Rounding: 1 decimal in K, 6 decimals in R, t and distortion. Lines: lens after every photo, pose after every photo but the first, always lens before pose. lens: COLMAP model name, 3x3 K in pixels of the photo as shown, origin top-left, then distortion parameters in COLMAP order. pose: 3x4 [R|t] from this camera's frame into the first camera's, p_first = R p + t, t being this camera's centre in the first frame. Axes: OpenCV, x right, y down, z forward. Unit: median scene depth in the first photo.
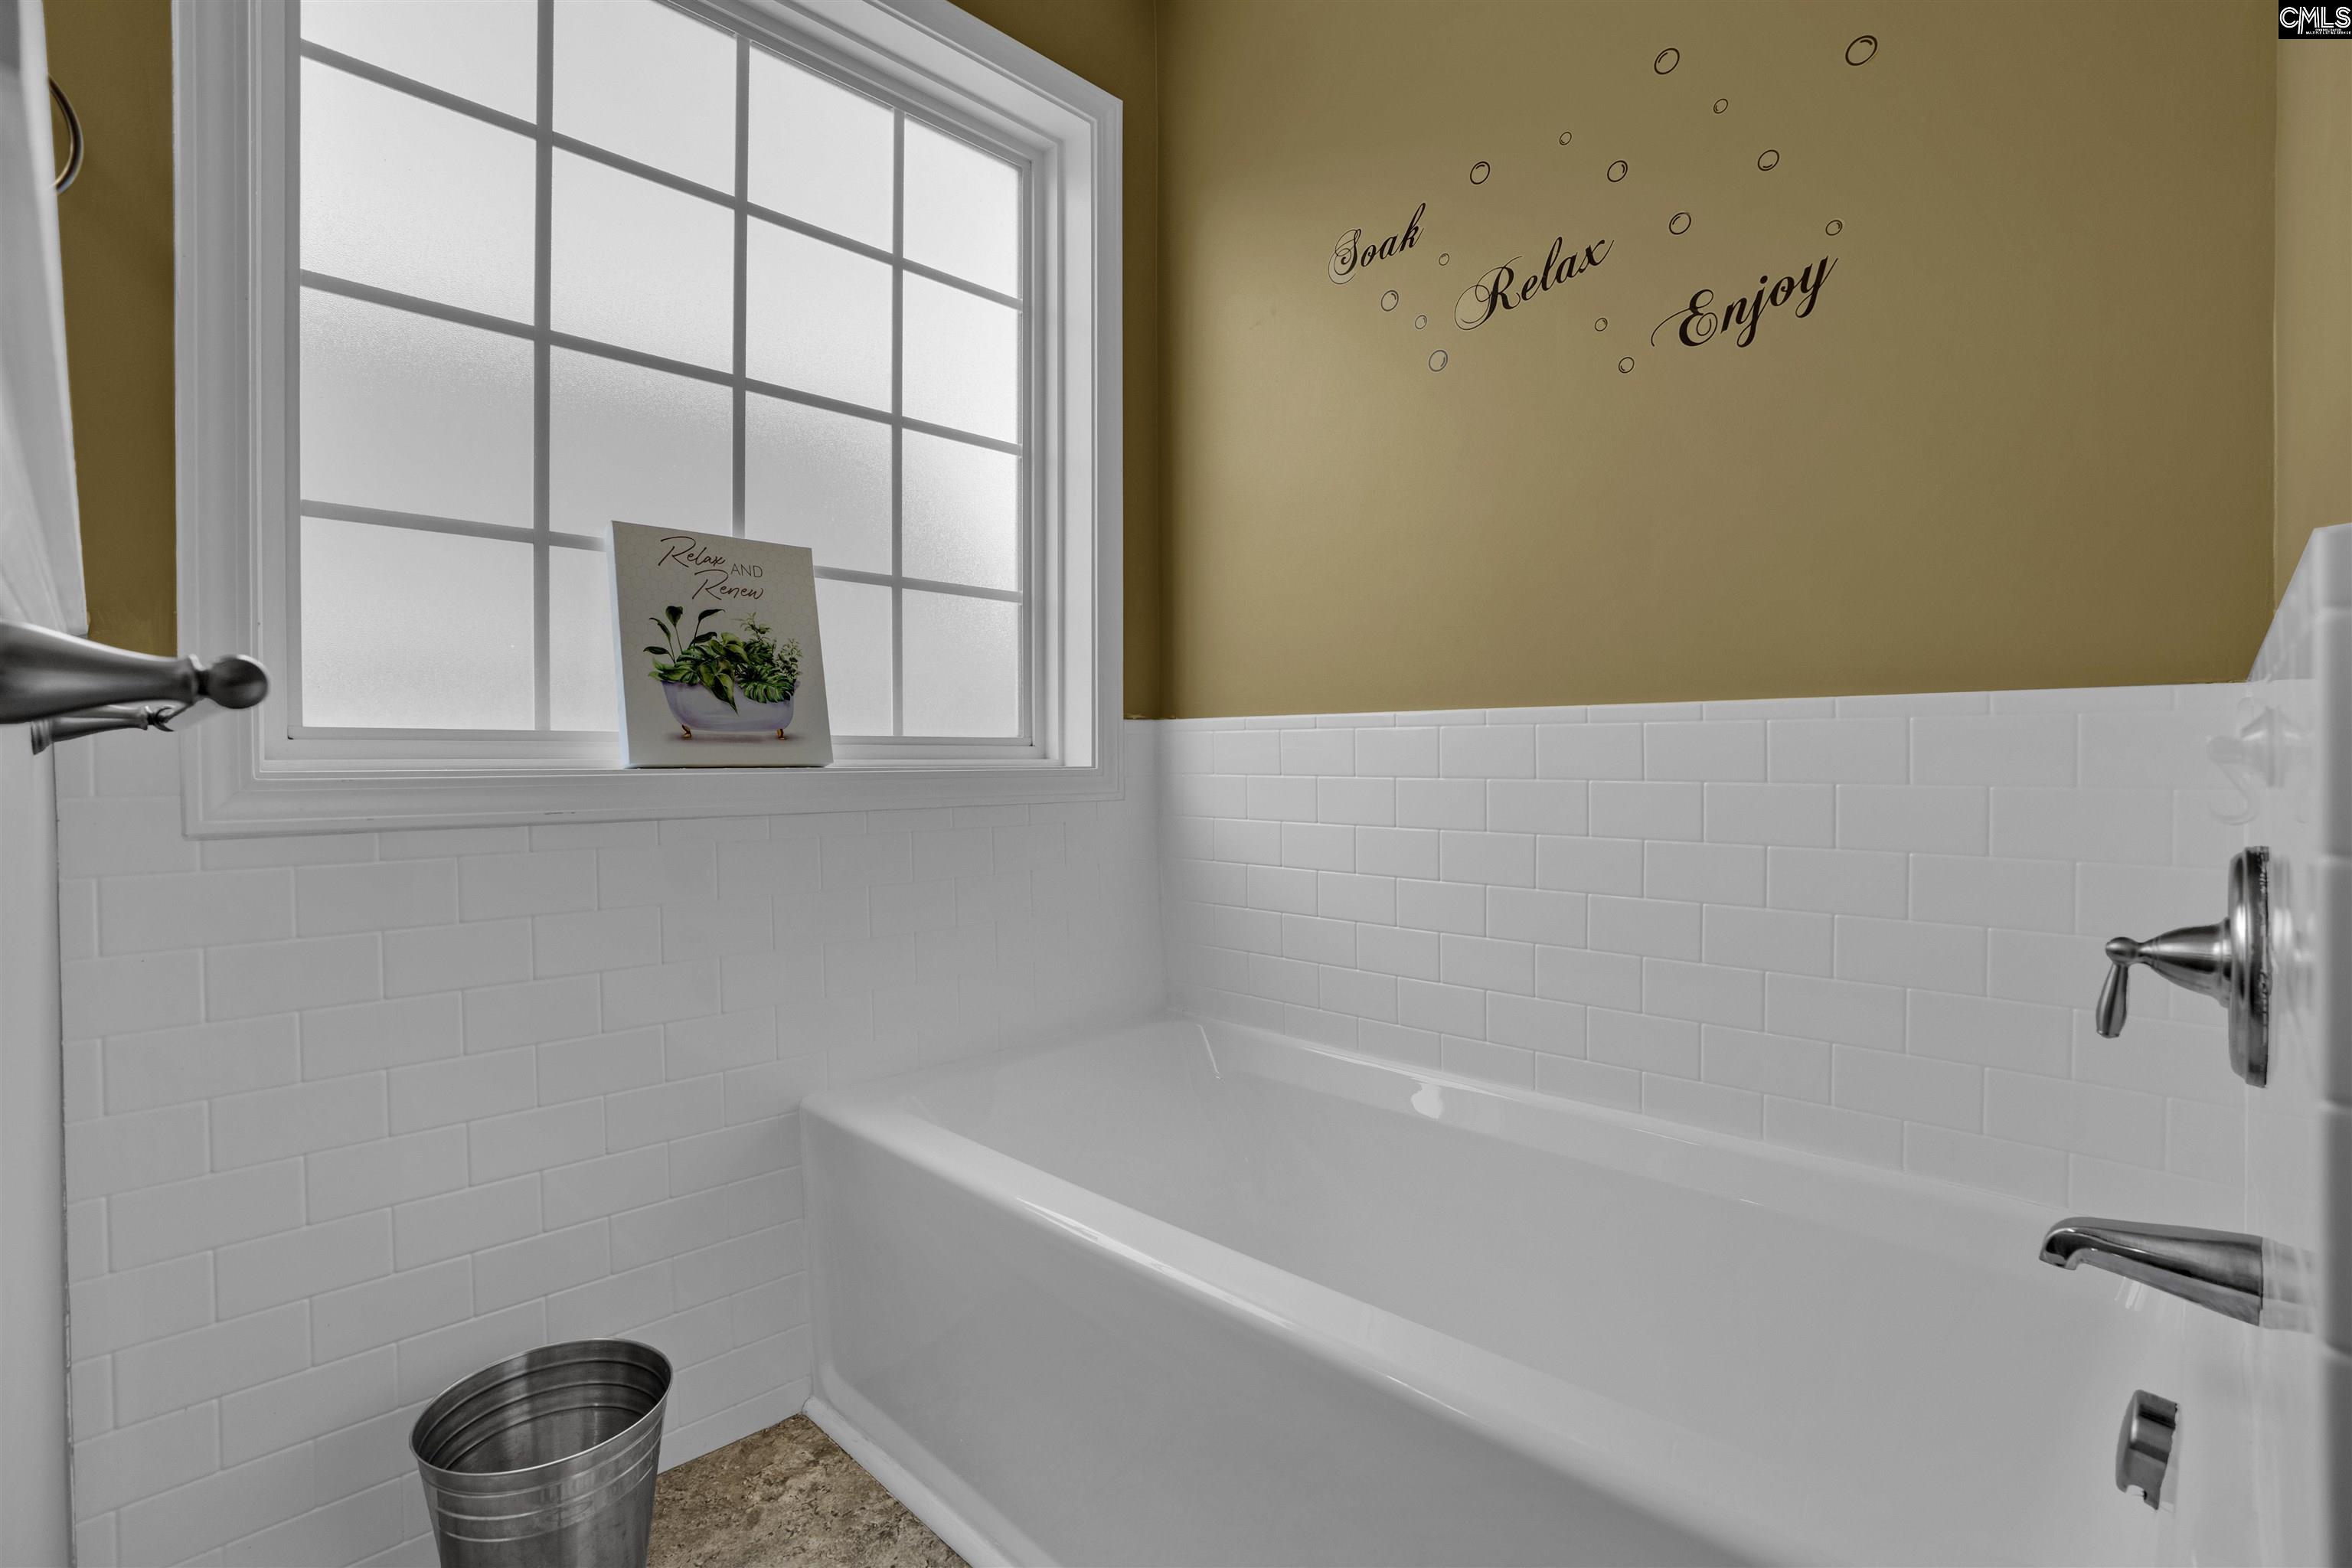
lens RADIAL K [[1078.1, 0, 1180.5], [0, 1078.1, 736.4], [0, 0, 1]] dist [-0.019051, 0.000009]
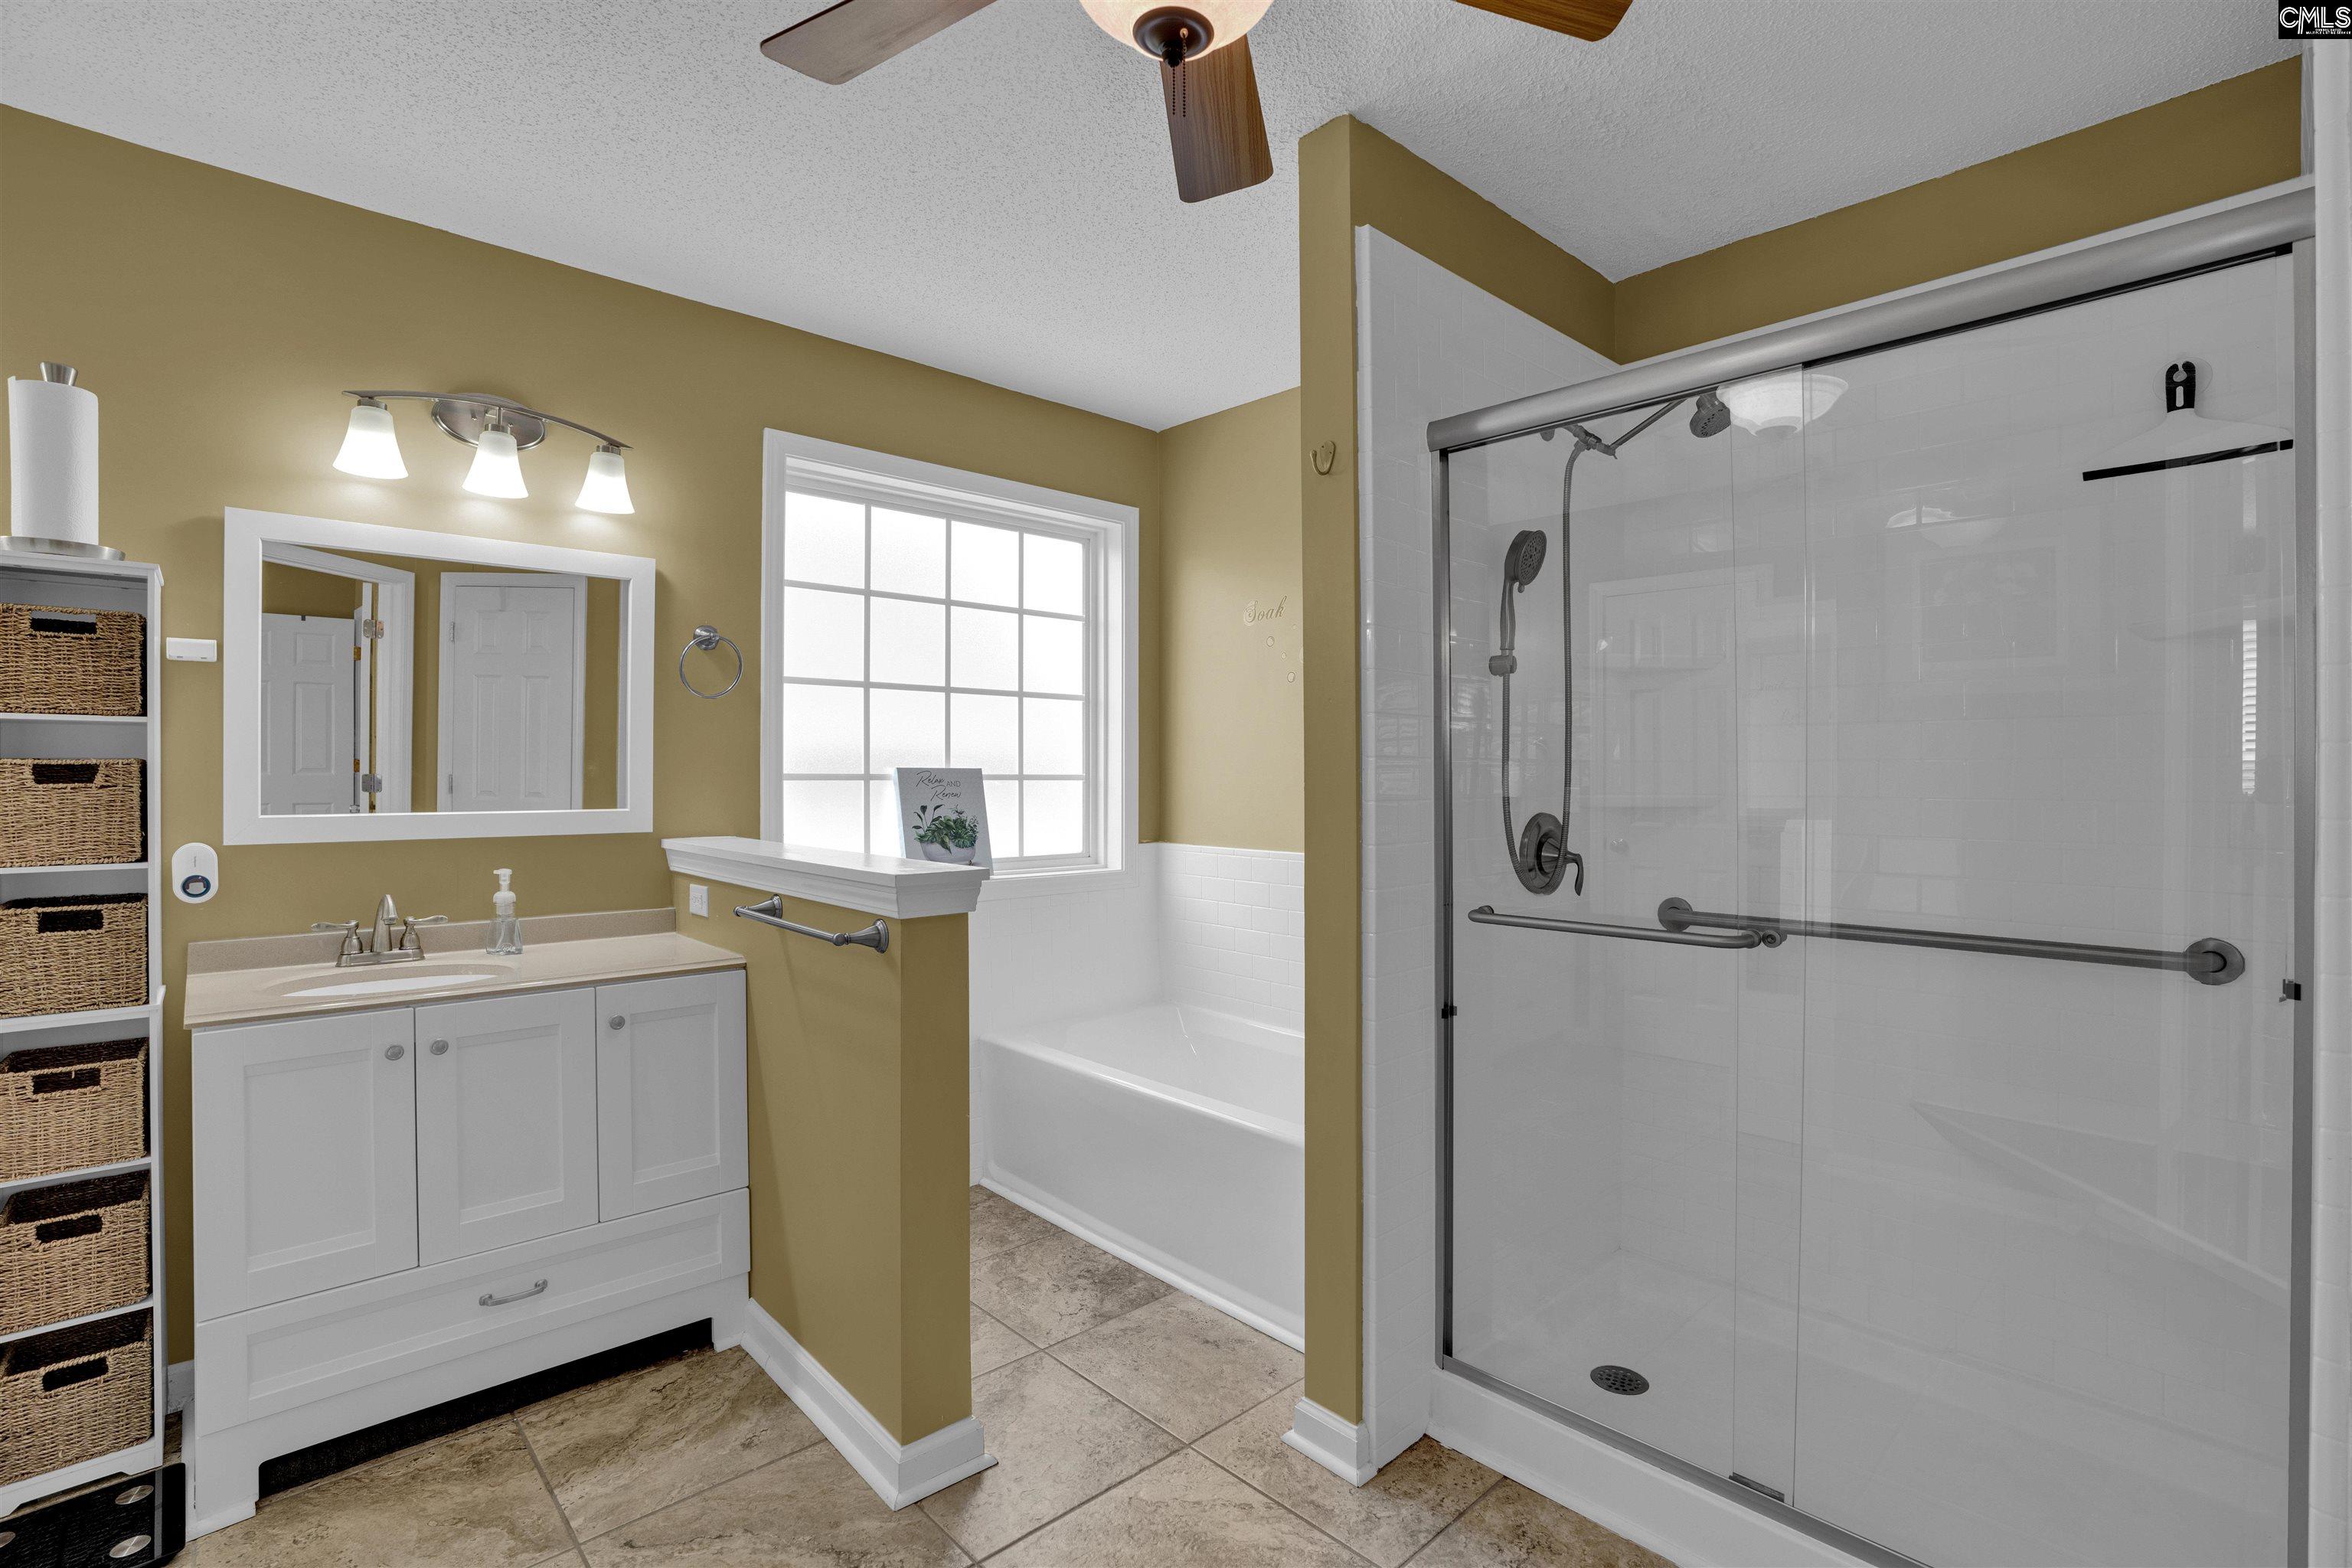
lens RADIAL K [[1078.1, 0, 1173.5], [0, 1078.1, 779.2], [0, 0, 1]] dist [-0.019051, 0.000009]
pose [[0.997736, 0.006860, -0.066905, 0.159428], [-0.004765, 0.999495, 0.031427, -0.225213], [0.067087, -0.031037, 0.997264, -1.033008]]
